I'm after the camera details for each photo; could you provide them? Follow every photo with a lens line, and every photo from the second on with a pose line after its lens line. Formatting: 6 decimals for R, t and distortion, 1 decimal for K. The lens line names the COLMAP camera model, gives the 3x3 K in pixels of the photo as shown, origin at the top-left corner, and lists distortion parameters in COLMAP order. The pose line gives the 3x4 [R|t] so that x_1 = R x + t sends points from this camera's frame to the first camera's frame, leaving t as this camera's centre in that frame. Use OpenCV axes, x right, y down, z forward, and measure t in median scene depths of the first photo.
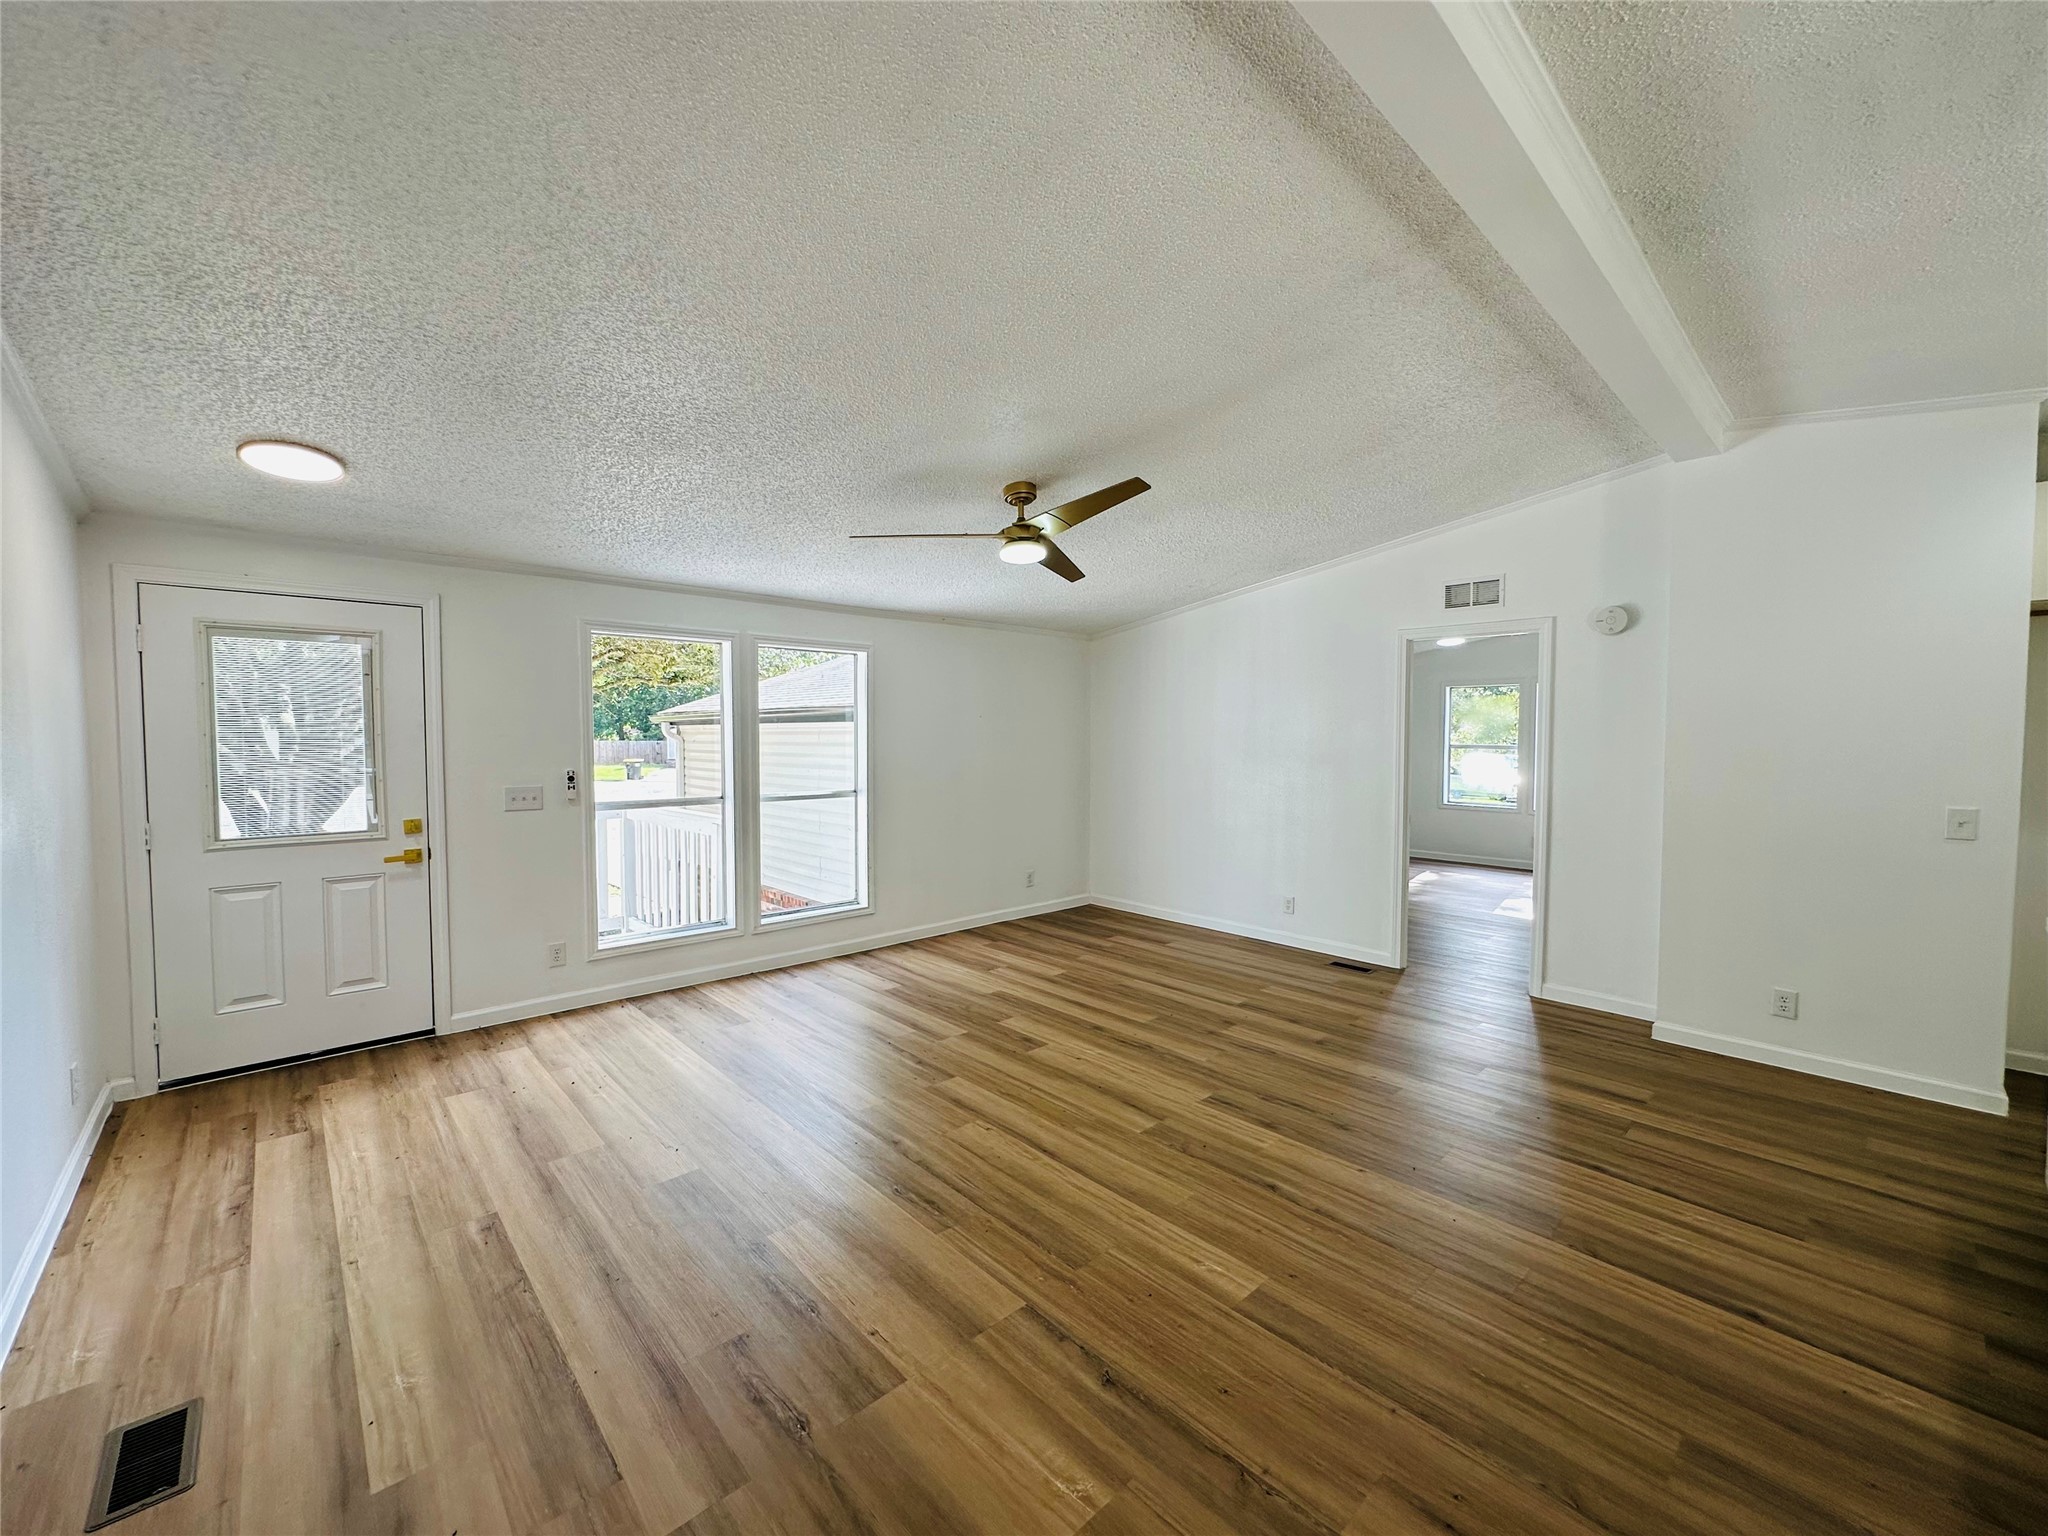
lens RADIAL K [[822.7, 0, 1029.3], [0, 822.7, 770.3], [0, 0, 1]] dist [0.000670, 0.000150]
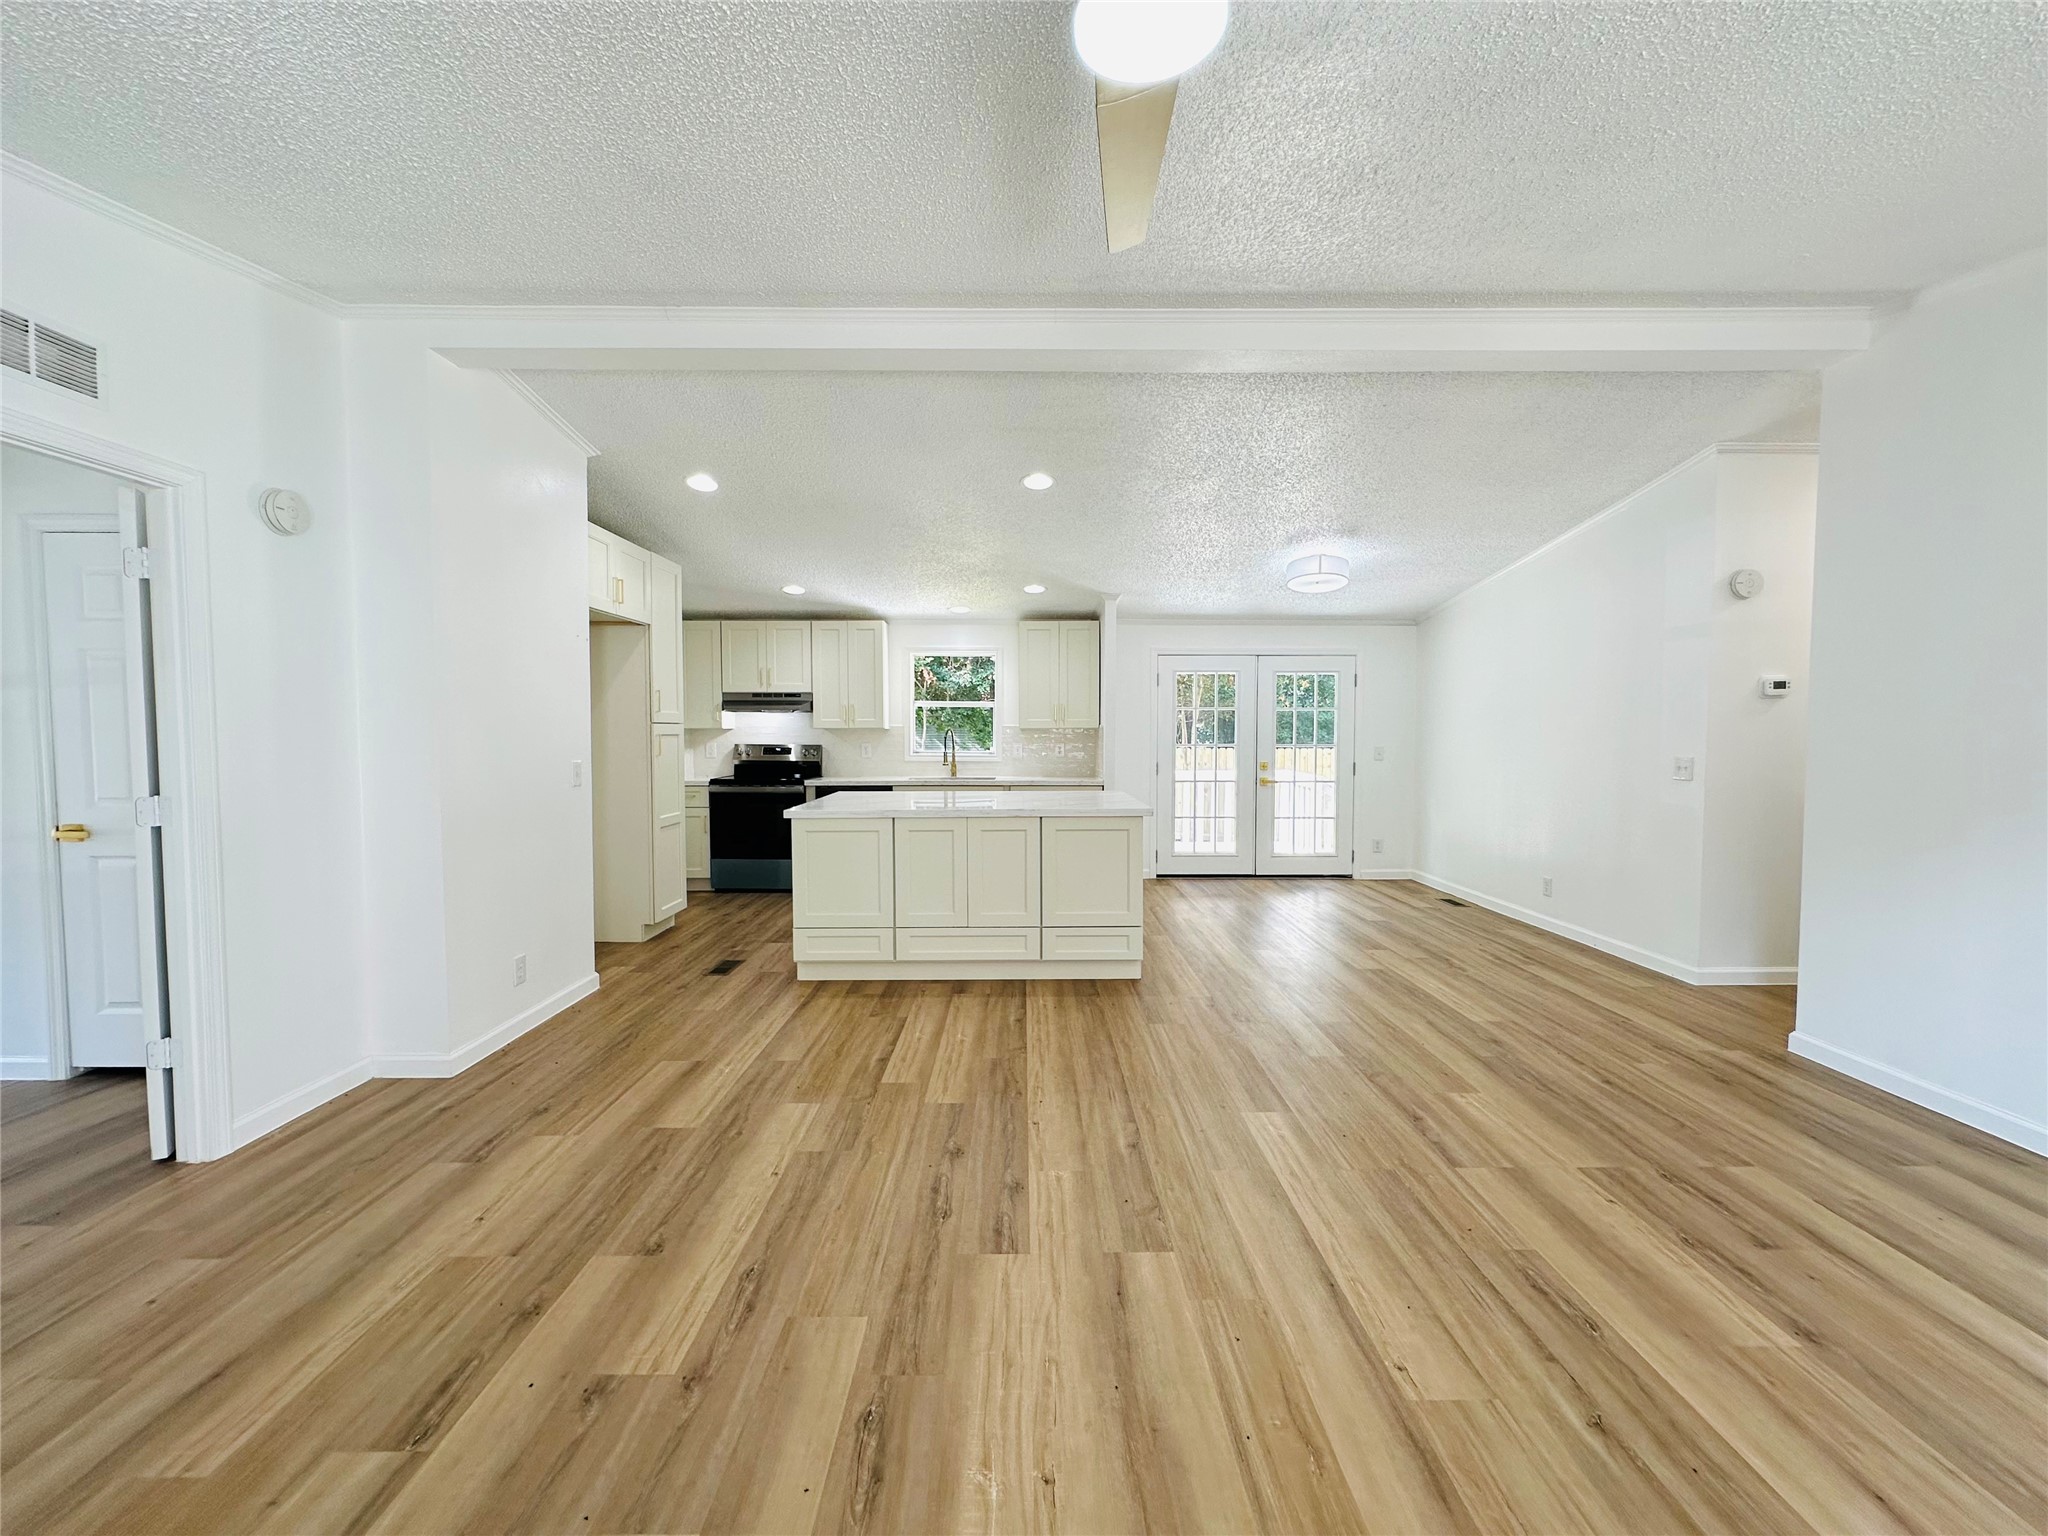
lens RADIAL K [[822.7, 0, 1032.8], [0, 822.7, 769.2], [0, 0, 1]] dist [0.000670, 0.000150]
pose [[-0.742053, -0.031926, 0.669581, -0.262145], [0.027074, 0.996623, 0.077524, -0.019664], [-0.669795, 0.075655, -0.738682, 1.802596]]
